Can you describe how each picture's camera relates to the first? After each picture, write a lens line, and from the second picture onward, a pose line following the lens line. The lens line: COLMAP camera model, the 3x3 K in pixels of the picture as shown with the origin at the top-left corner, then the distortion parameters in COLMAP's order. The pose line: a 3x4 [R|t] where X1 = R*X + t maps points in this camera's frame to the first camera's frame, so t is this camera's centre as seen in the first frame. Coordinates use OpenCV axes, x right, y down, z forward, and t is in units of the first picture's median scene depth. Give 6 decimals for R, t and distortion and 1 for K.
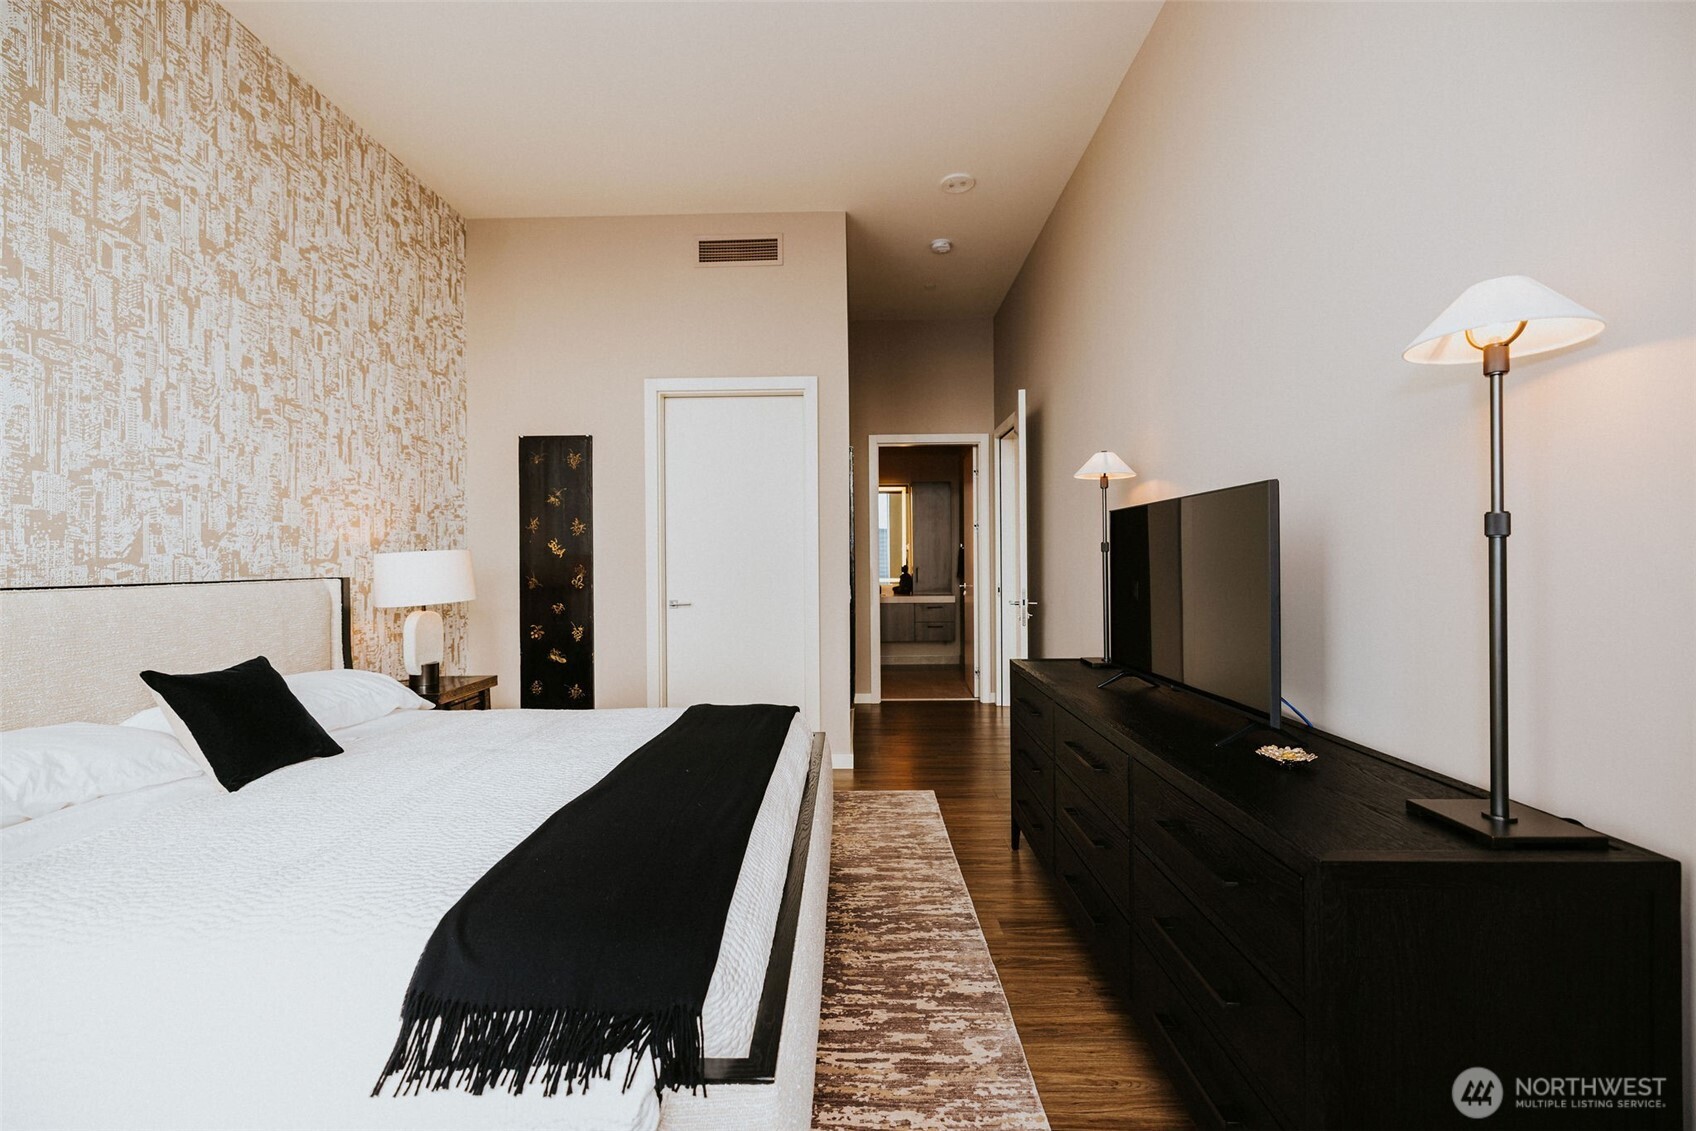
lens RADIAL K [[1171.4, 0, 846.8], [0, 1171.4, 564.6], [0, 0, 1]] dist [-0.001875, -0.001285]
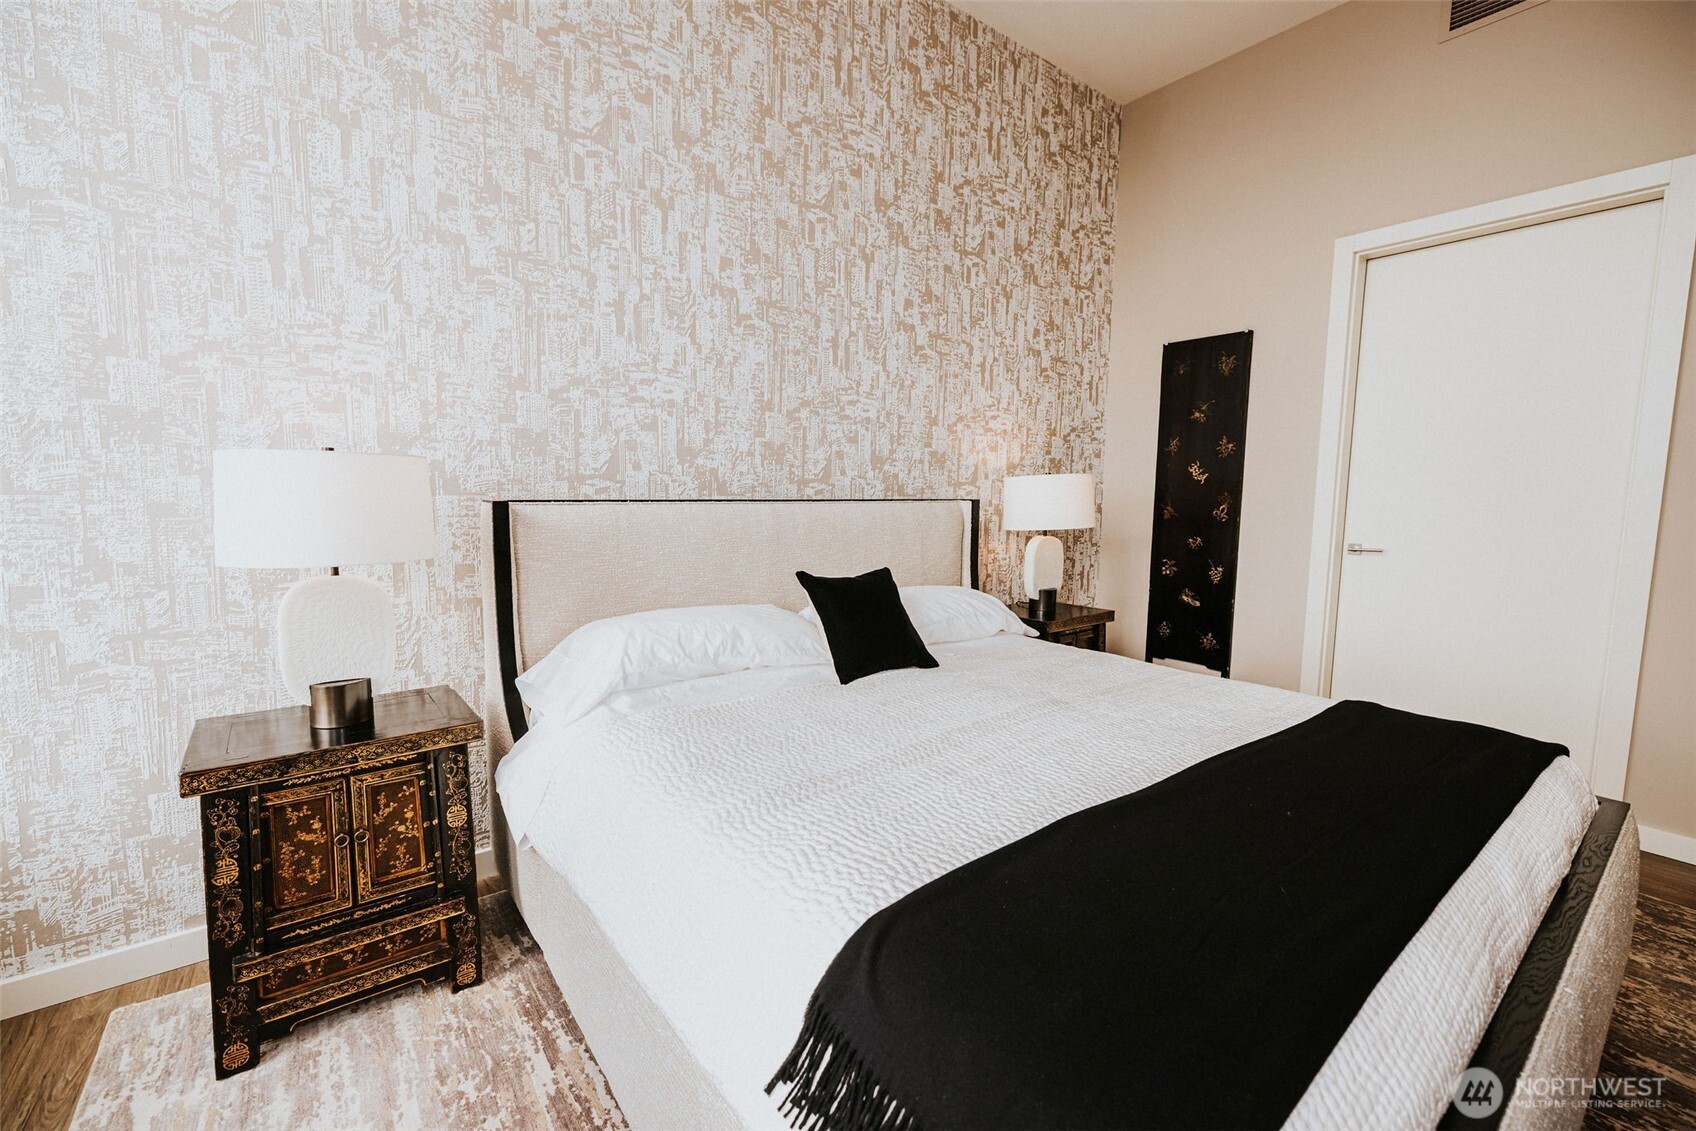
lens RADIAL K [[715.9, 0, 831.3], [0, 715.9, 561.0], [0, 0, 1]] dist [-0.003191, 0.001744]
pose [[0.611529, 0.098280, -0.785094, 0.005555], [-0.020151, 0.993868, 0.108719, -0.001632], [0.790965, -0.050665, 0.609760, 0.544291]]
